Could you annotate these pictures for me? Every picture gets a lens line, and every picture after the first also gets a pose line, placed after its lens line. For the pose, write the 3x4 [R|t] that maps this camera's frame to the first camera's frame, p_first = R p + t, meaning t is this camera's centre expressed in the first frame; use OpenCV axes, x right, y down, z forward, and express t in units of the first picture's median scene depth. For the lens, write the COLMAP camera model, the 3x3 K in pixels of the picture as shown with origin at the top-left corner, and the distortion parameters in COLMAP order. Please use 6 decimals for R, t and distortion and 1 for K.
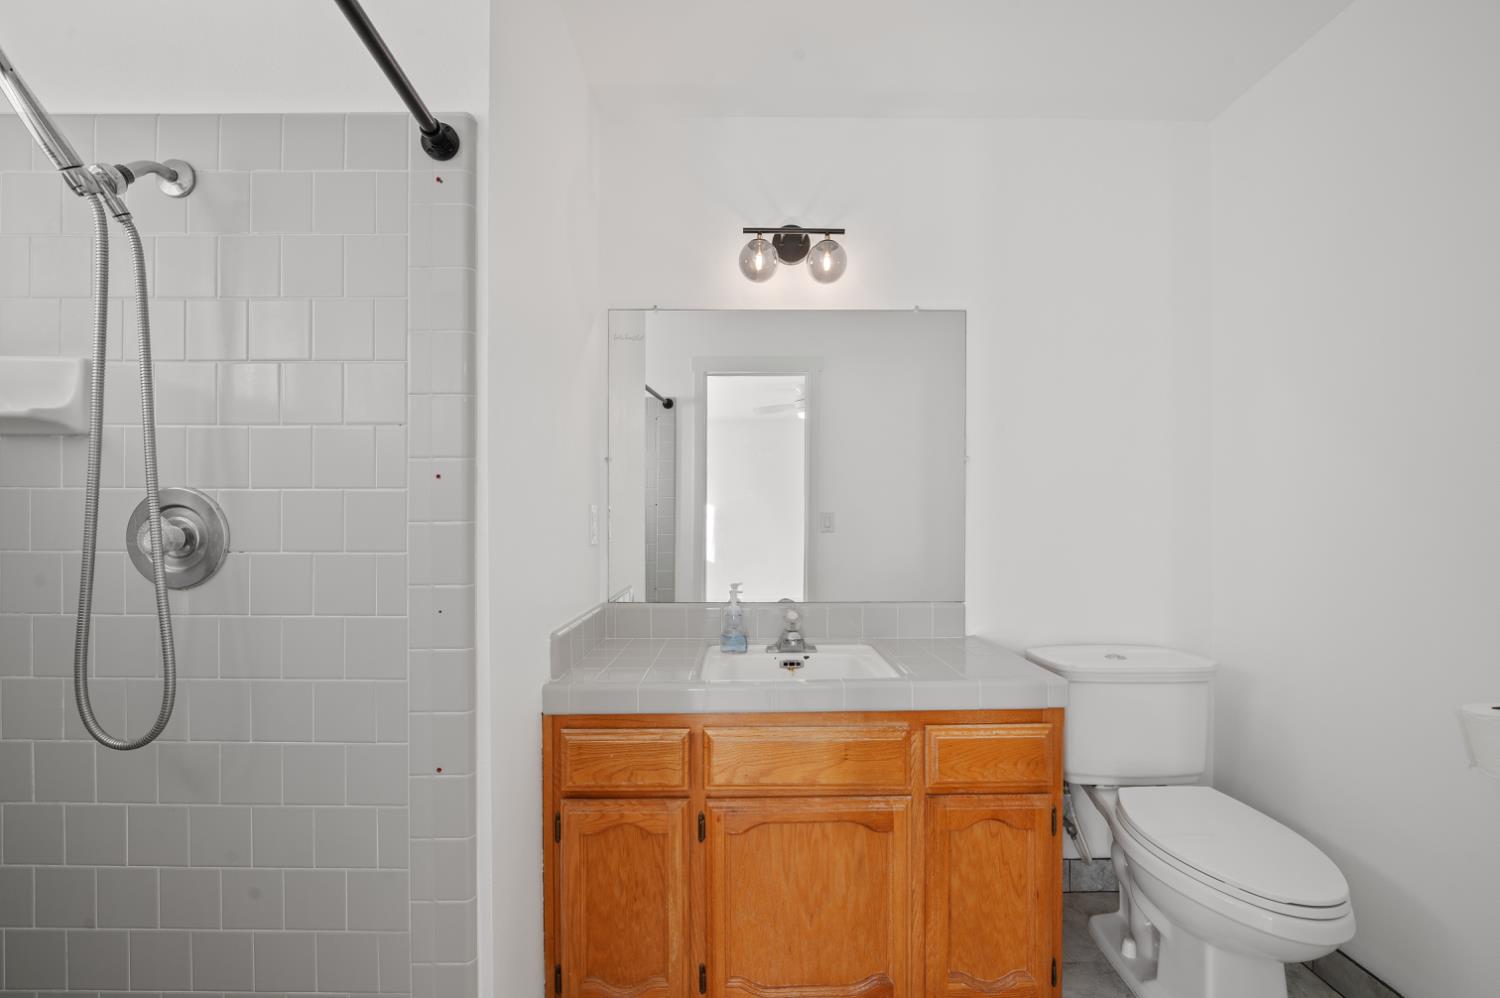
lens RADIAL K [[593.5, 0, 754.8], [0, 593.5, 523.4], [0, 0, 1]] dist [-0.000299, -0.000344]
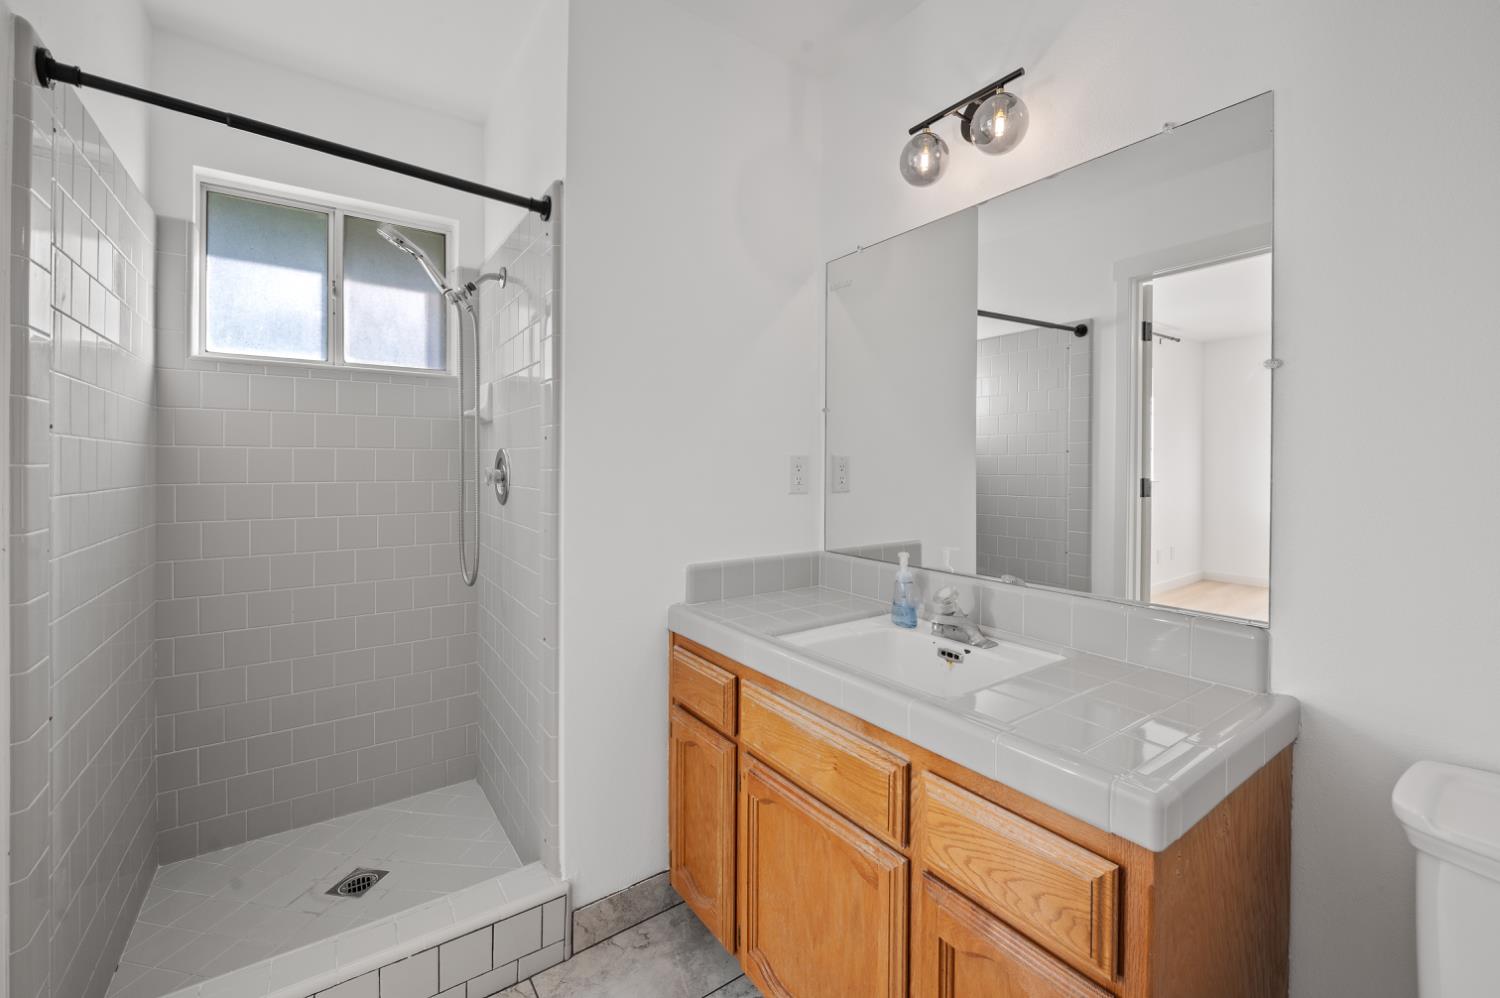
lens RADIAL K [[602.9, 0, 753.1], [0, 602.9, 466.0], [0, 0, 1]] dist [-0.009087, -0.000145]
pose [[0.576695, 0.005760, -0.816939, 0.742097], [-0.014676, 0.999887, -0.003310, -0.009314], [0.816828, 0.013898, 0.576714, 0.426227]]
